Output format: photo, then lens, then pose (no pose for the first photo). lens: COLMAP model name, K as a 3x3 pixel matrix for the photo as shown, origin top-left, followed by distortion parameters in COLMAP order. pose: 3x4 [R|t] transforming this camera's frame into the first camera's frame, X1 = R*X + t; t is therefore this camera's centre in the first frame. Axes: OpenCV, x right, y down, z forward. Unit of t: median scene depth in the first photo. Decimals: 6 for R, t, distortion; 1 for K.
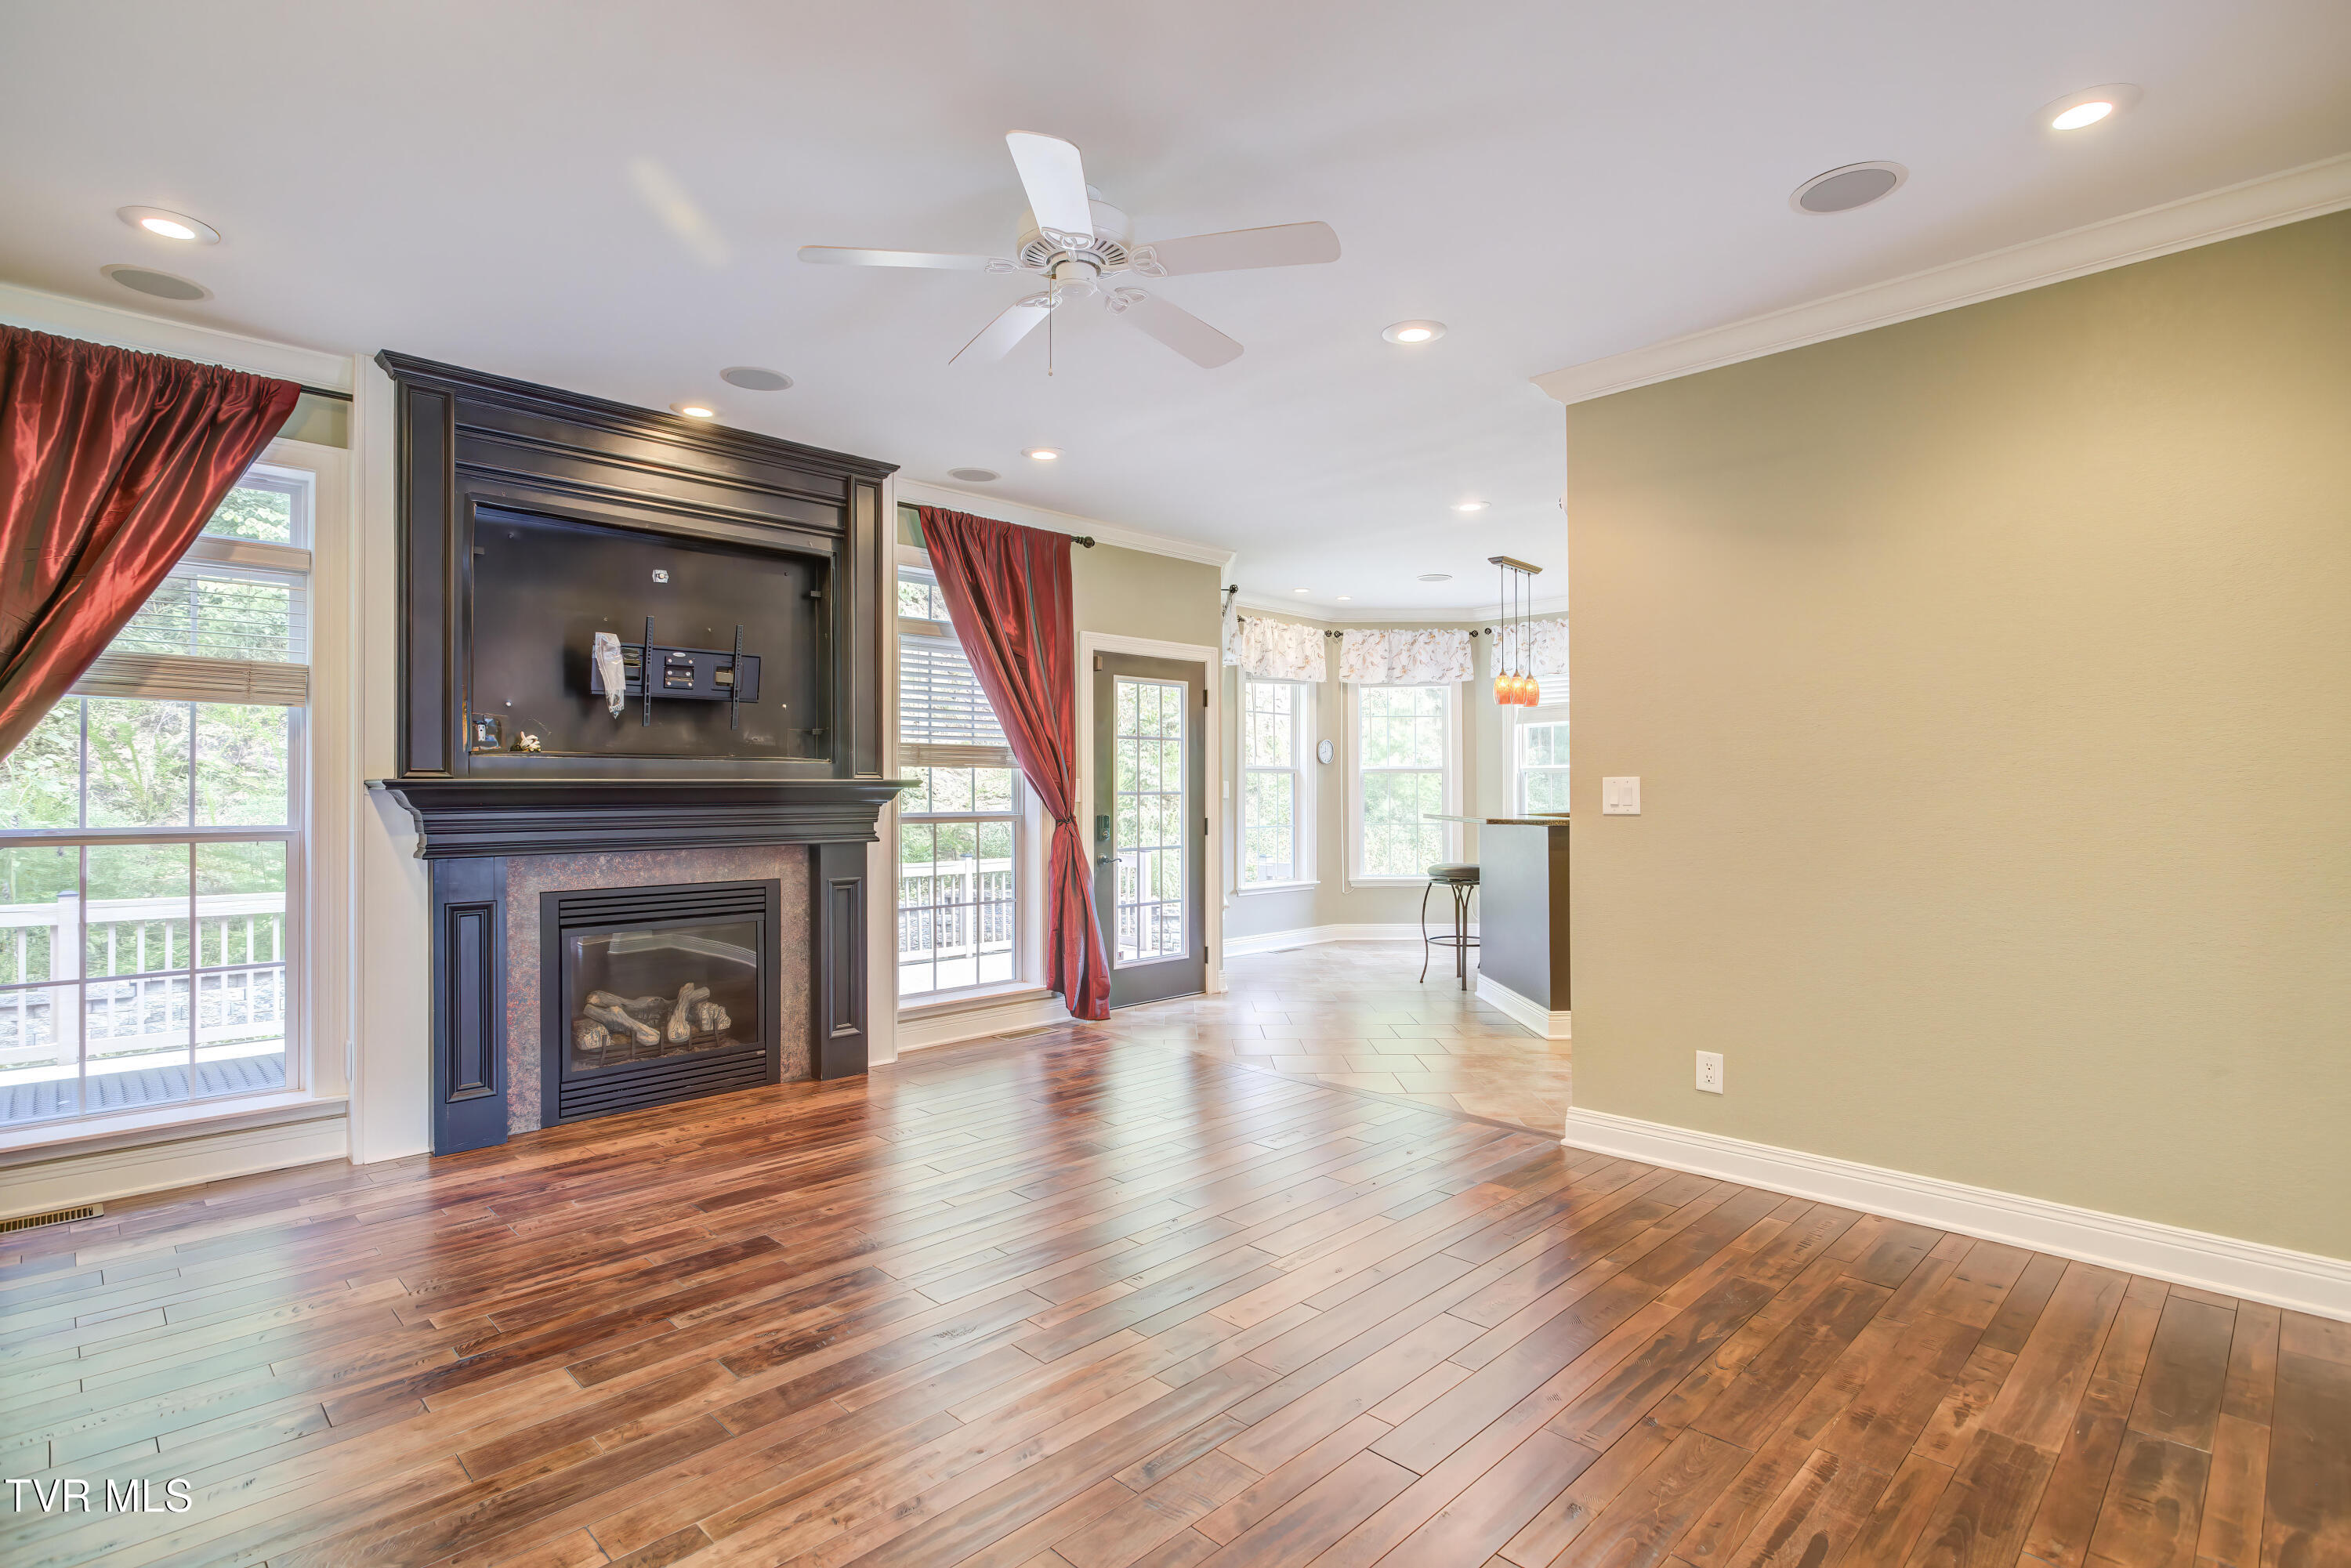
lens RADIAL K [[1139.3, 0, 1171.9], [0, 1139.3, 785.5], [0, 0, 1]] dist [-0.007057, -0.000287]
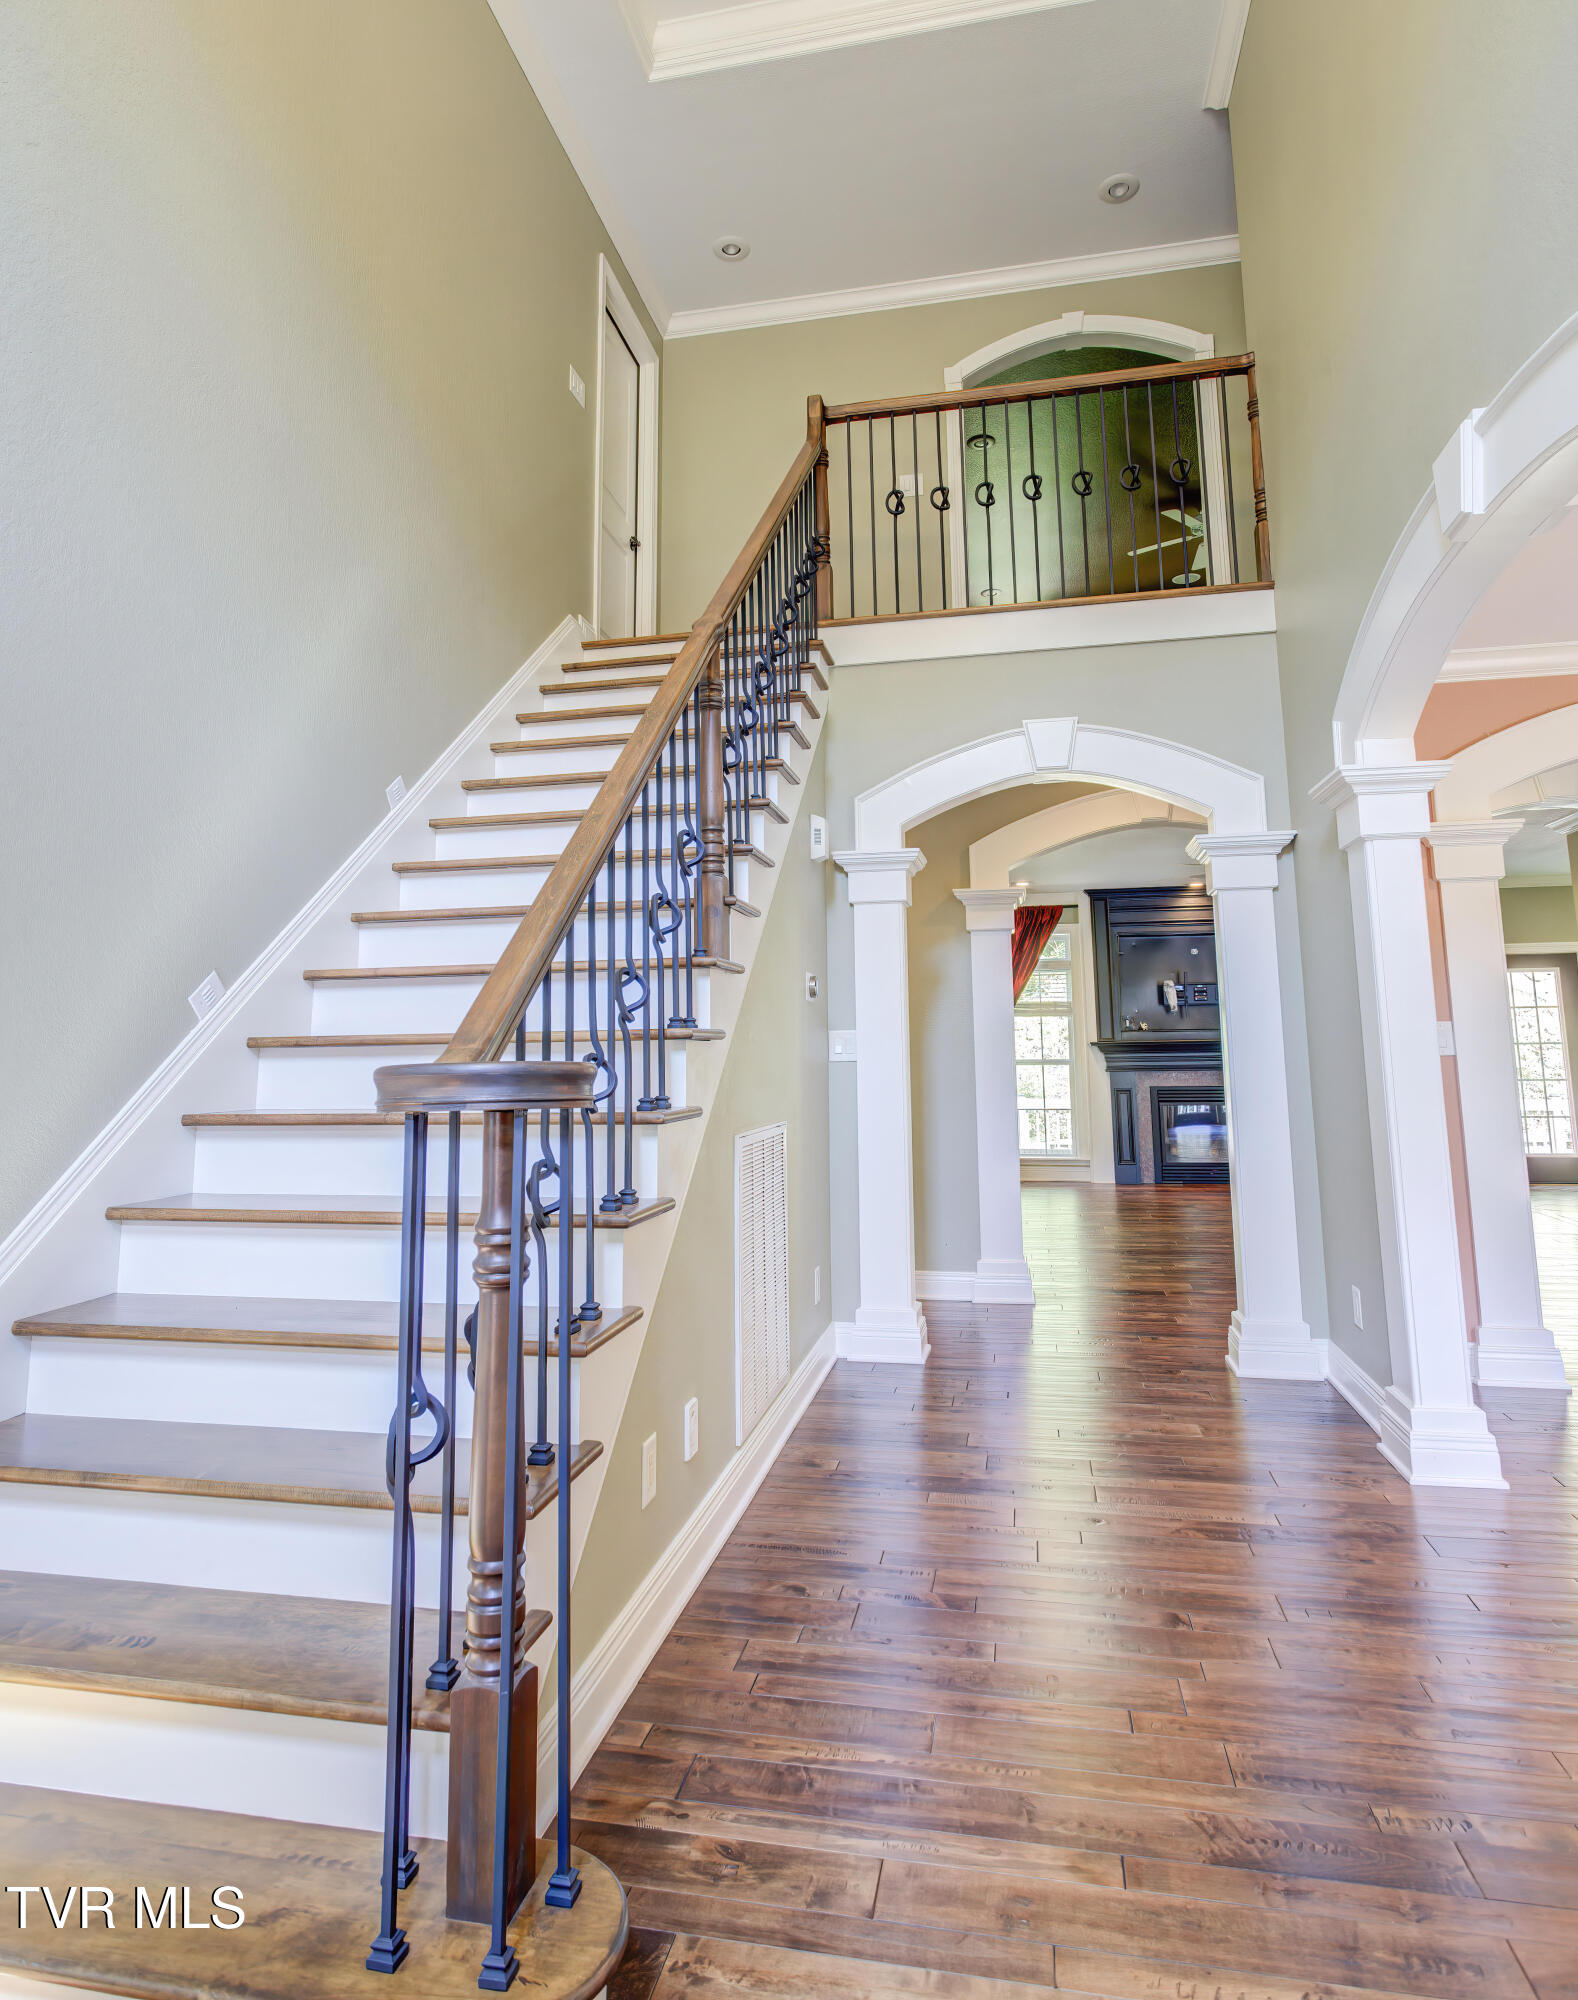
lens RADIAL K [[1164.4, 0, 800.6], [0, 1164.4, 895.3], [0, 0, 1]] dist [-0.003500, 0.000413]
pose [[0.564498, -0.118366, -0.816904, 1.107657], [0.014301, 0.990919, -0.133698, 0.008484], [0.825311, 0.063790, 0.561064, -1.055074]]
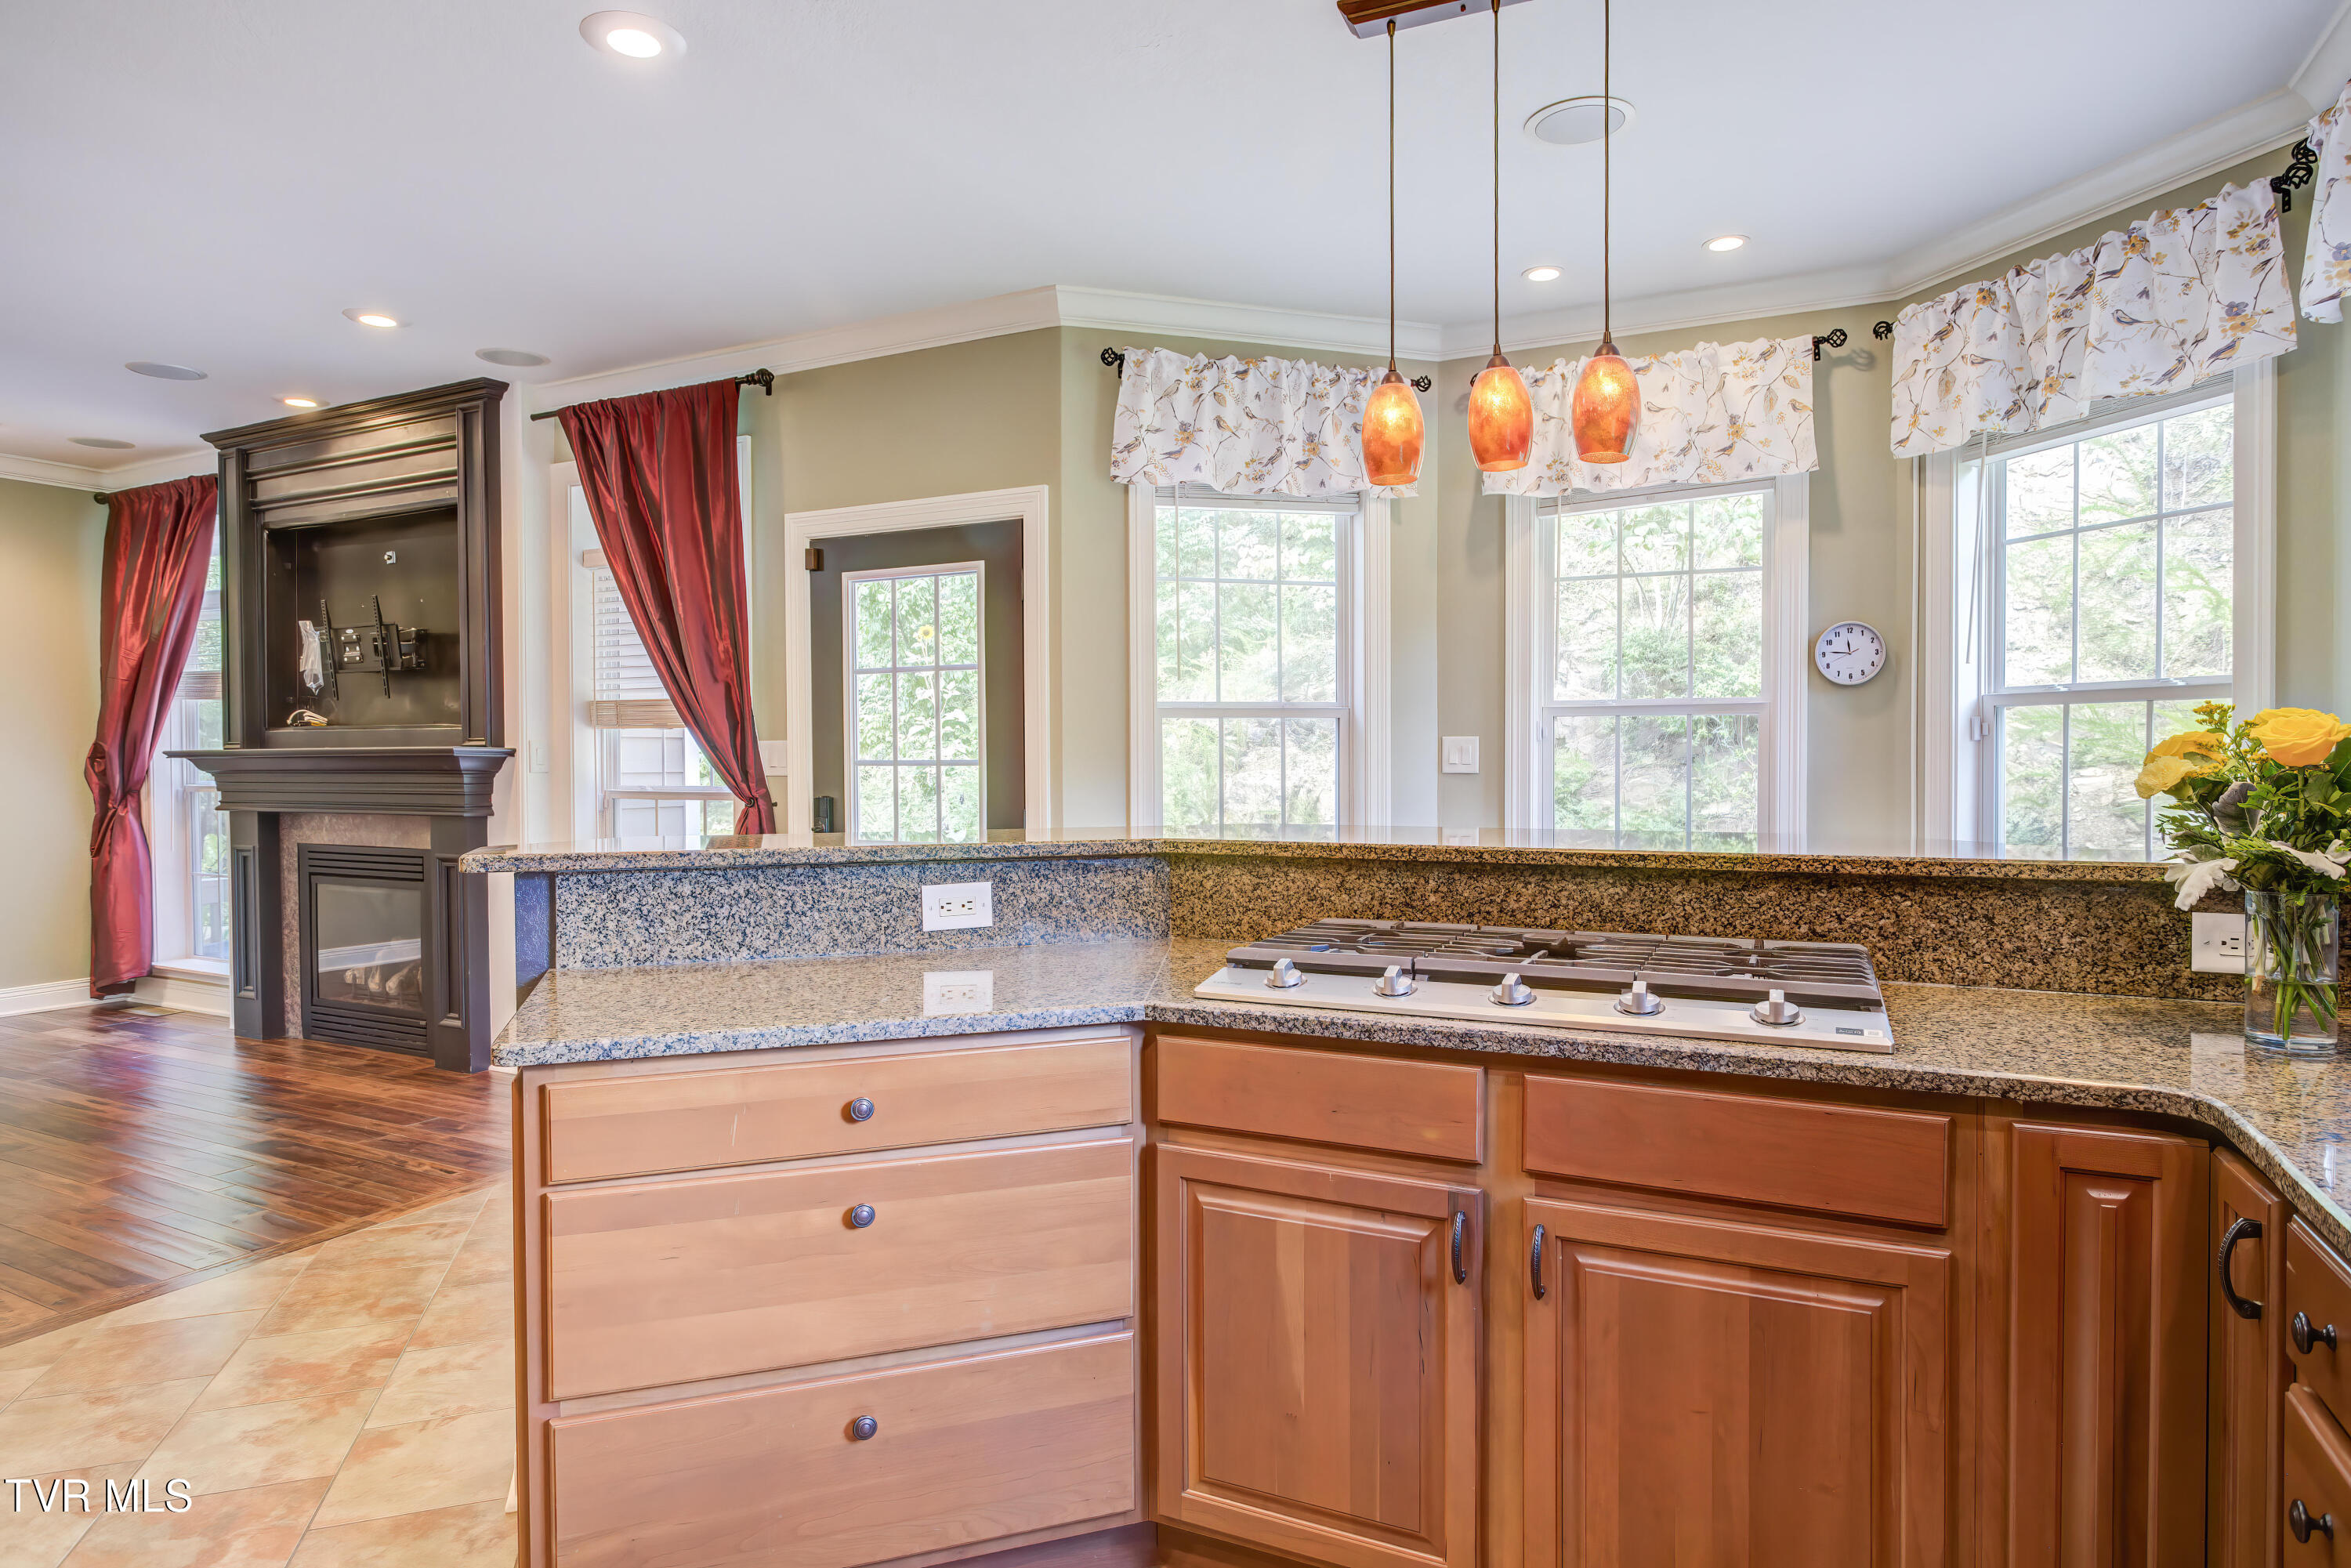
lens RADIAL K [[1334.1, 0, 1210.4], [0, 1334.1, 786.2], [0, 0, 1]] dist [-0.014555, 0.002970]
pose [[0.326564, 0.025412, -0.944833, 1.042456], [0.008535, 0.999518, 0.029833, -0.000106], [0.945137, -0.017806, 0.326190, 1.400381]]
